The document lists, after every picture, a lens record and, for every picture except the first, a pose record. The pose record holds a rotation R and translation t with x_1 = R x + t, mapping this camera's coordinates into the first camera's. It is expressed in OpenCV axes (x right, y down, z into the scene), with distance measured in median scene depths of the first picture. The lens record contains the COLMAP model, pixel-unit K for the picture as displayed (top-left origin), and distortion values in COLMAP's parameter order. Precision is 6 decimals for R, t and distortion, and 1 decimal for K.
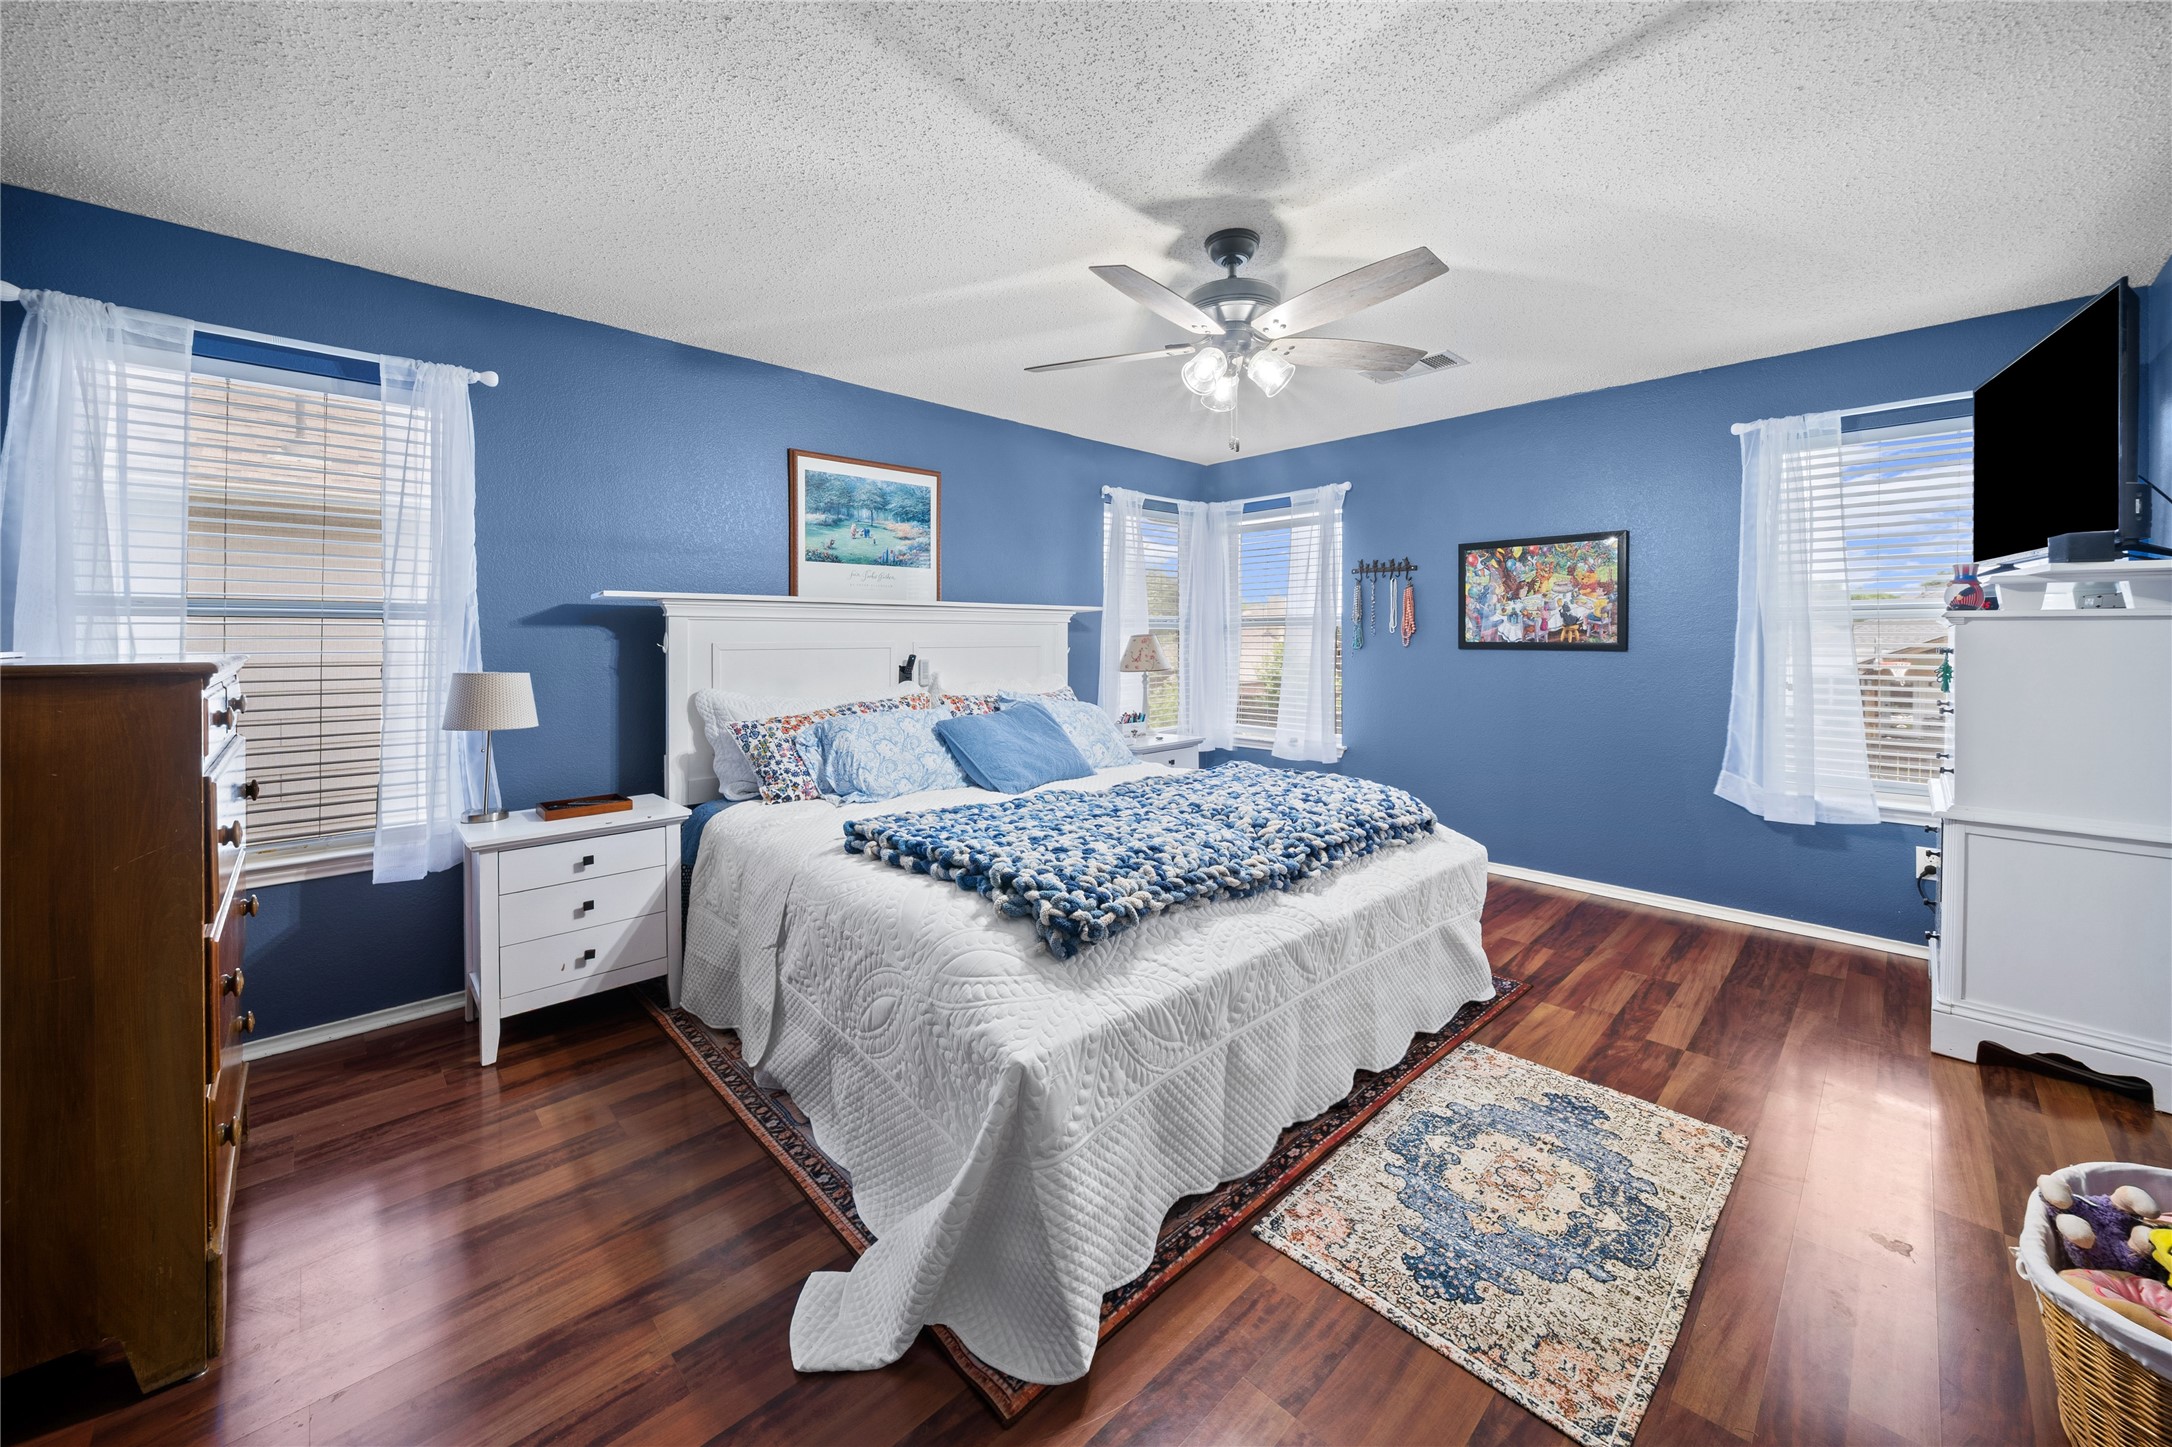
lens RADIAL K [[800.6, 0, 1062.3], [0, 800.6, 644.1], [0, 0, 1]] dist [-0.001321, -0.000181]
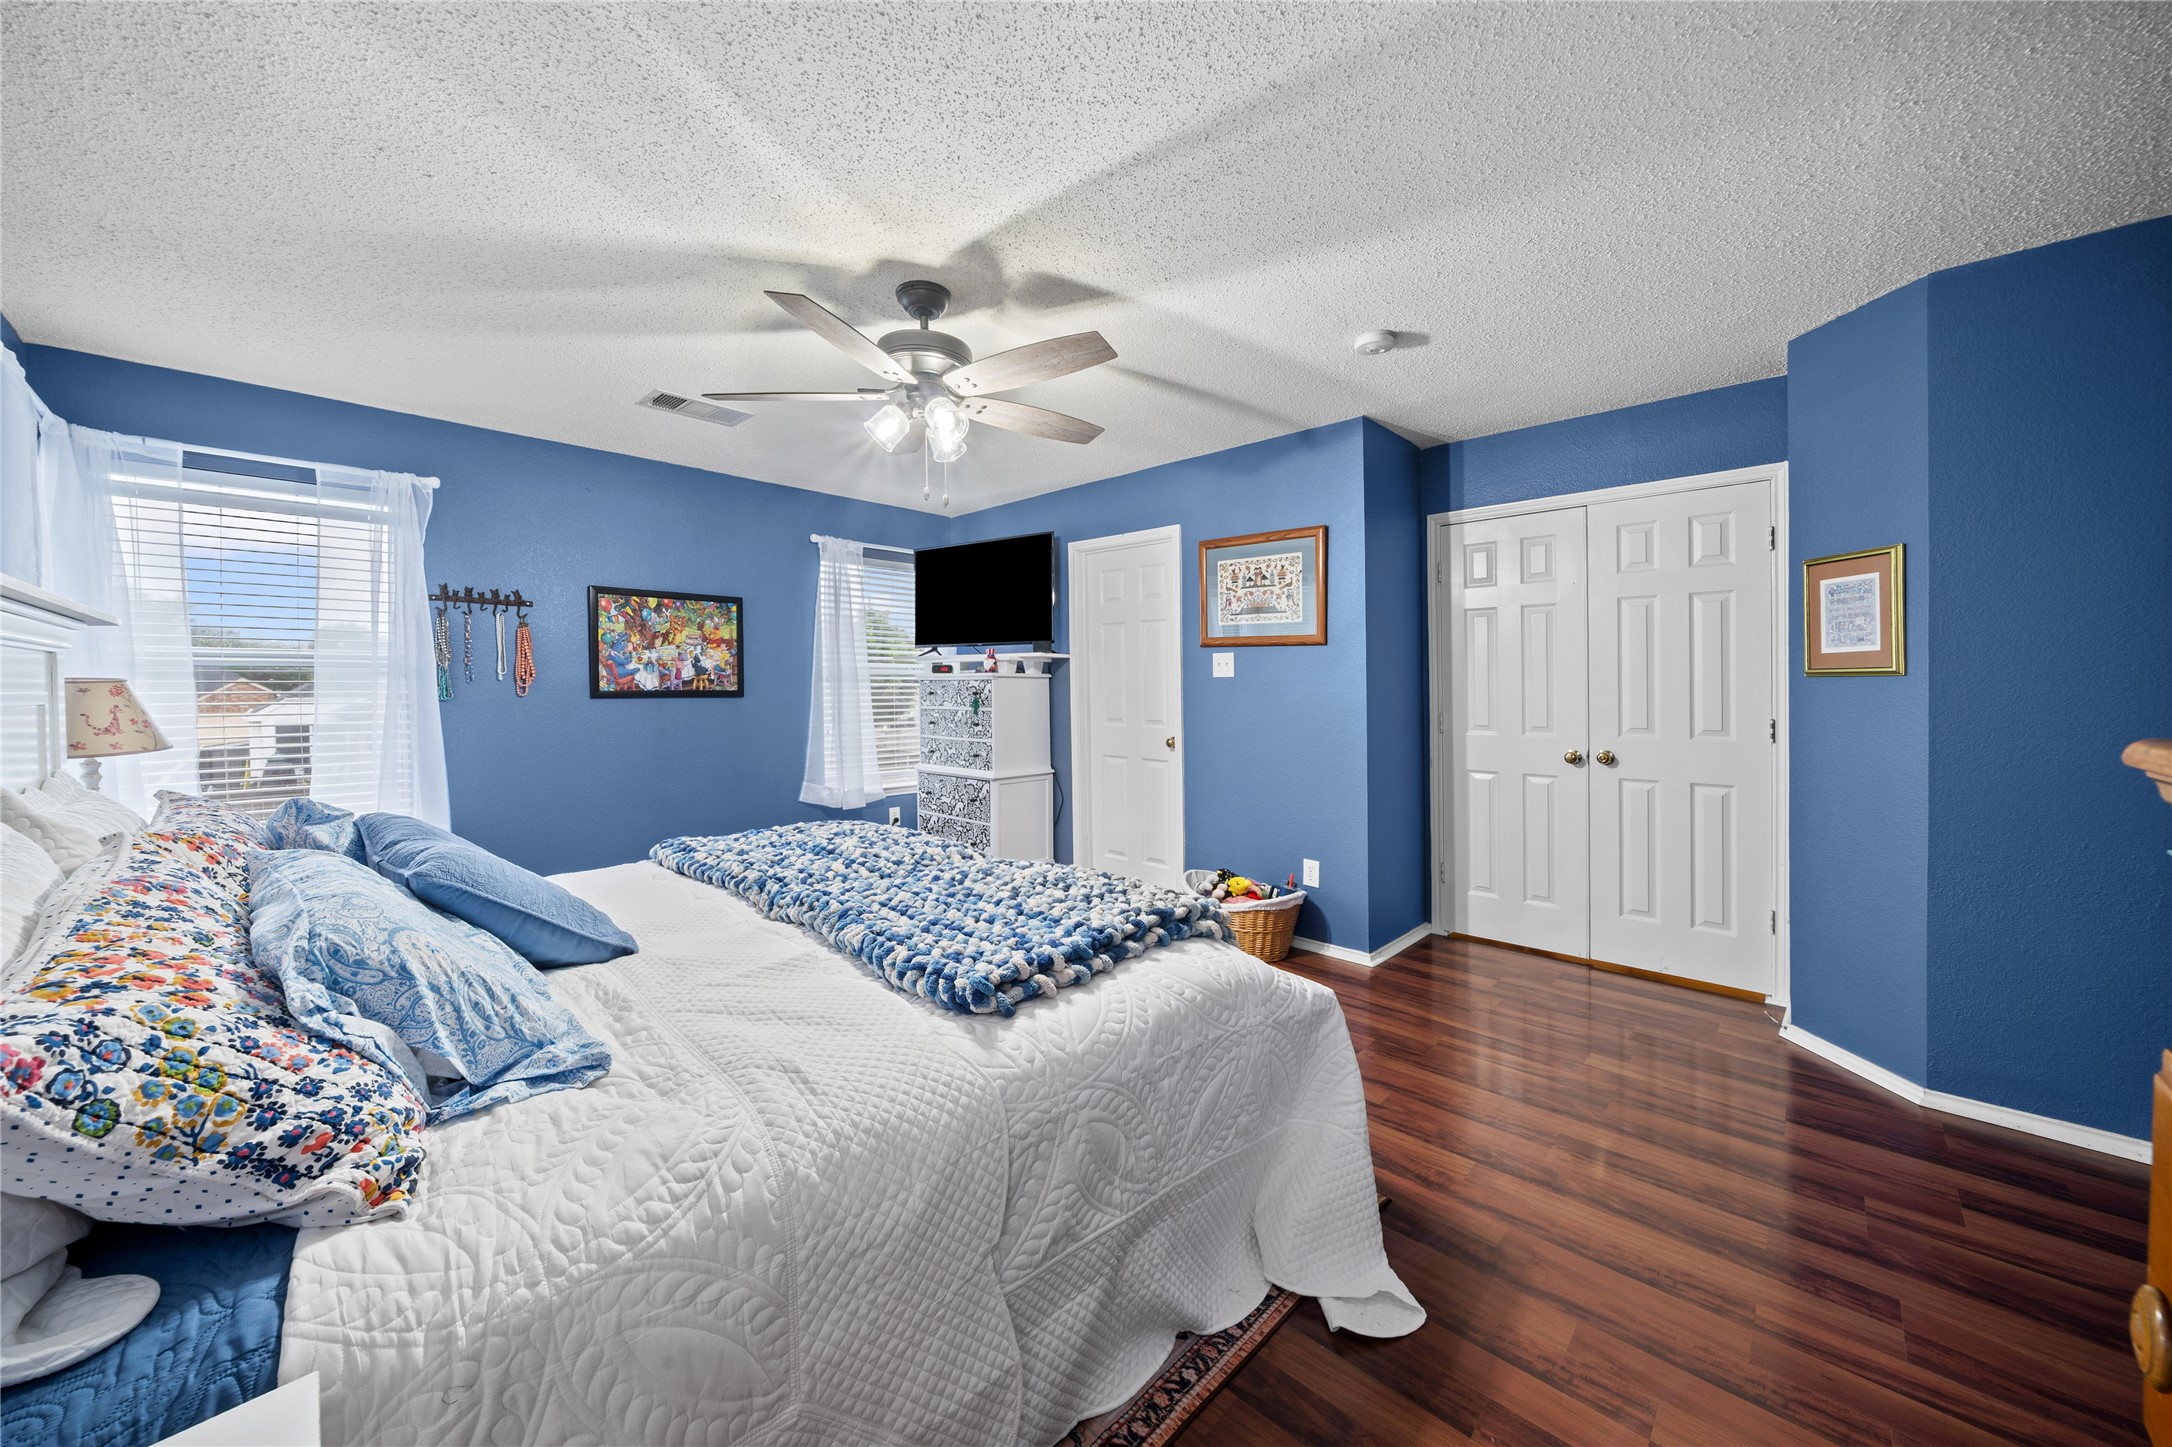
lens RADIAL K [[800.6, 0, 1057.5], [0, 800.6, 696.2], [0, 0, 1]] dist [-0.001321, -0.000181]
pose [[-0.042251, -0.010850, 0.999048, -0.505988], [0.006653, 0.999916, 0.011140, -0.003022], [-0.999085, 0.007117, -0.042175, 0.547921]]
